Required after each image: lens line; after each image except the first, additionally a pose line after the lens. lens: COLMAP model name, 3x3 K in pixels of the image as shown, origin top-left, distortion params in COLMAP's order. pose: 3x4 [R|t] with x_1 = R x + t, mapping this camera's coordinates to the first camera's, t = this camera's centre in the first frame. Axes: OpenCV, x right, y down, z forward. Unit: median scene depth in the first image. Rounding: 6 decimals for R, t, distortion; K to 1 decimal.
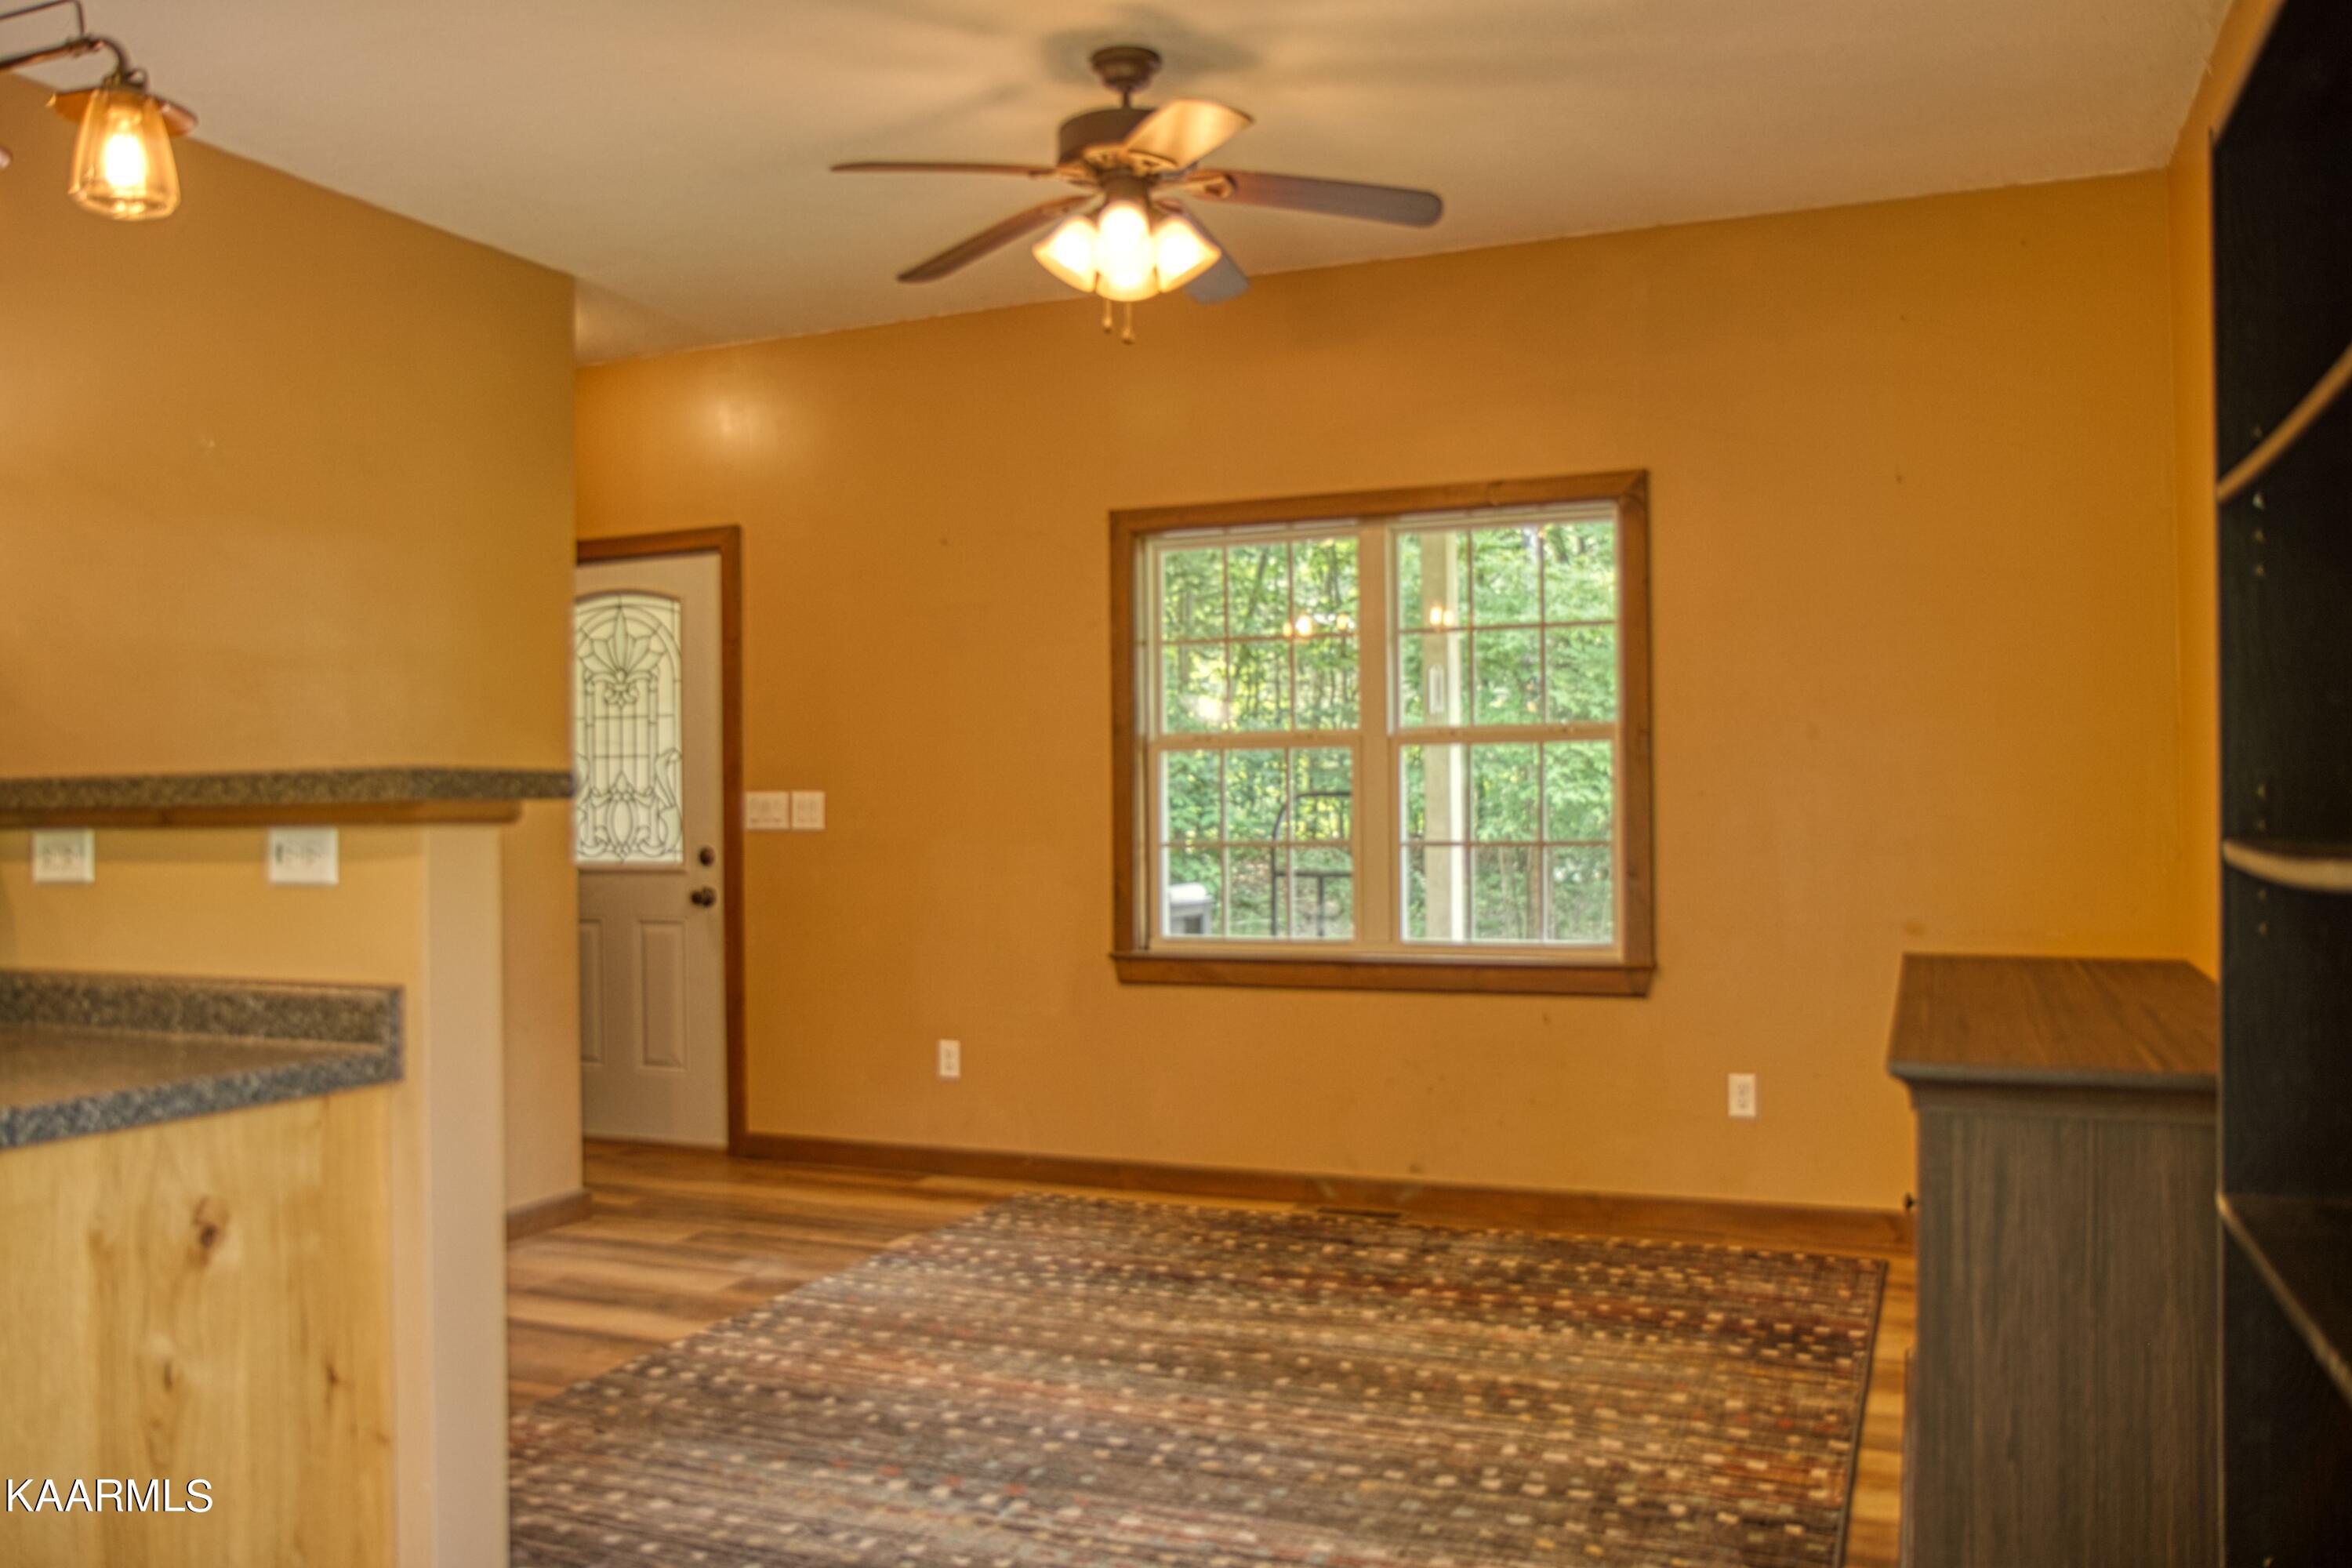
lens RADIAL K [[1851.1, 0, 1188.5], [0, 1851.1, 786.0], [0, 0, 1]] dist [-0.104457, 0.103592]
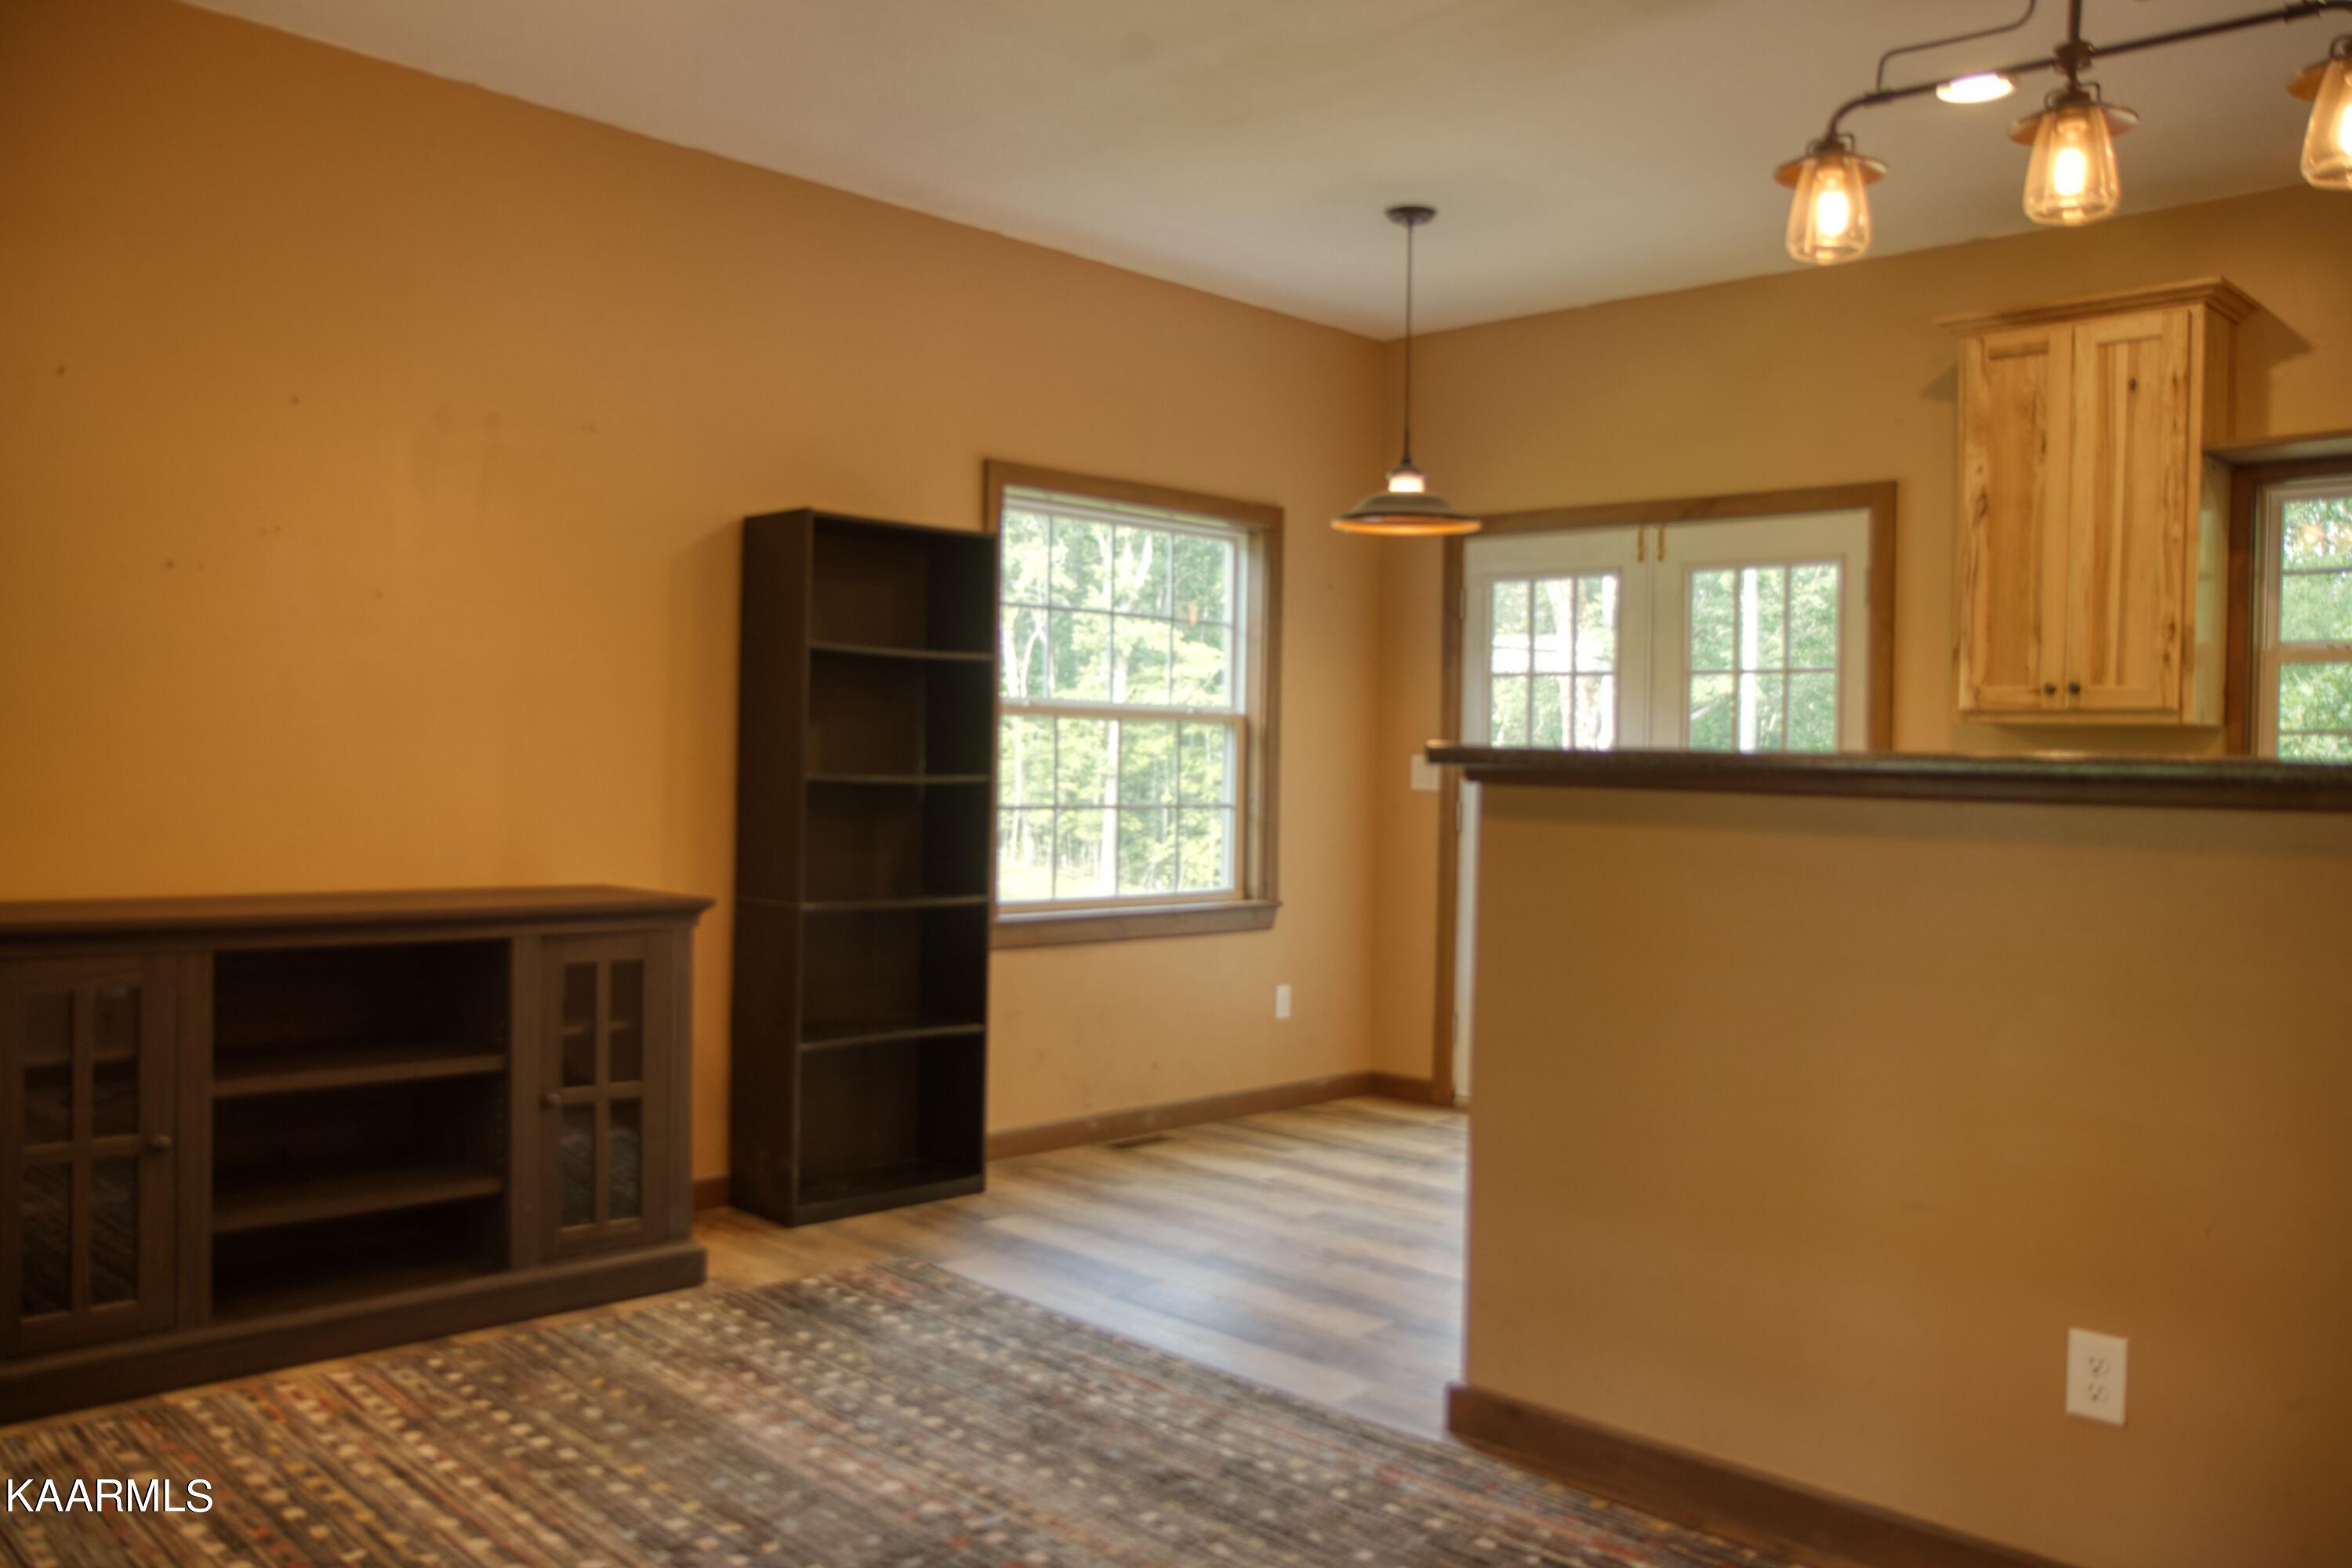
lens RADIAL K [[1851.1, 0, 1188.5], [0, 1851.1, 786.0], [0, 0, 1]] dist [-0.104457, 0.103592]
pose [[-0.929917, -0.016155, 0.367415, -0.675730], [-0.017201, 0.999852, 0.000426, 0.026875], [-0.367367, -0.005924, -0.930057, 2.339440]]
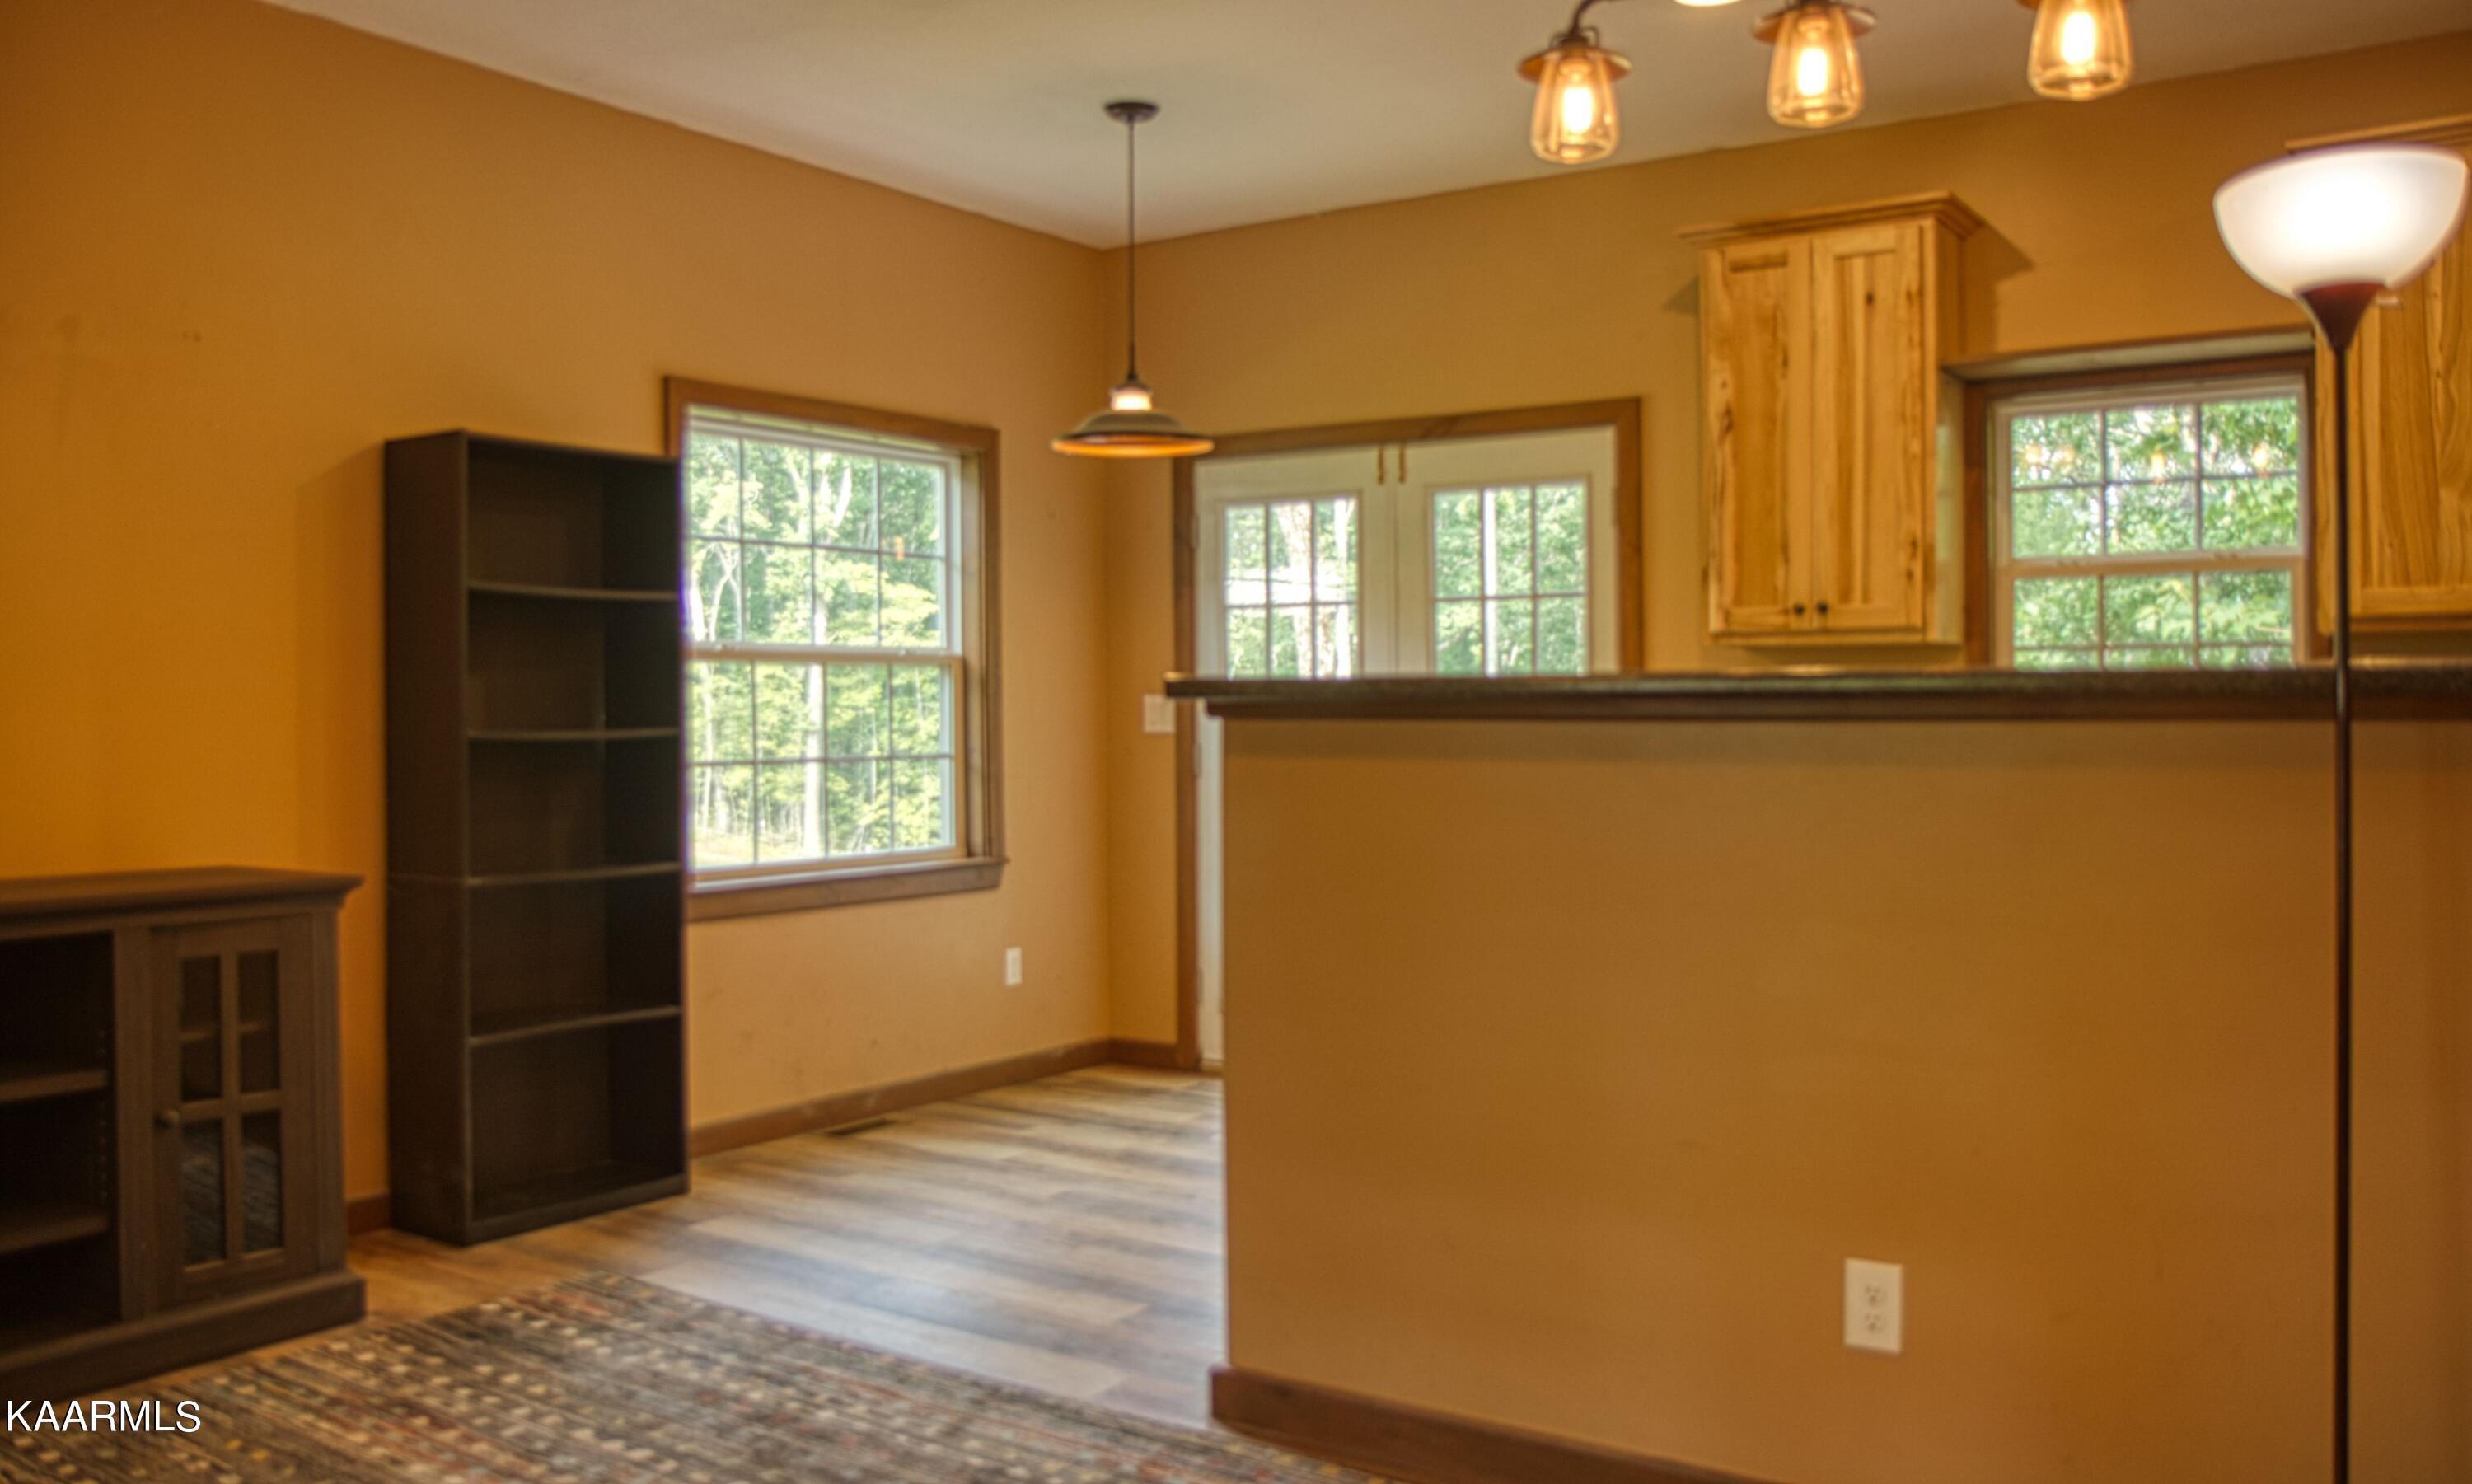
lens RADIAL K [[1986.1, 0, 1258.3], [0, 1986.1, 739.8], [0, 0, 1]] dist [-0.111382, 0.113996]
pose [[-0.980757, 0.010867, 0.194928, -0.662771], [0.011482, 0.999932, 0.002027, 0.034012], [-0.194892, 0.004226, -0.980816, 2.320324]]
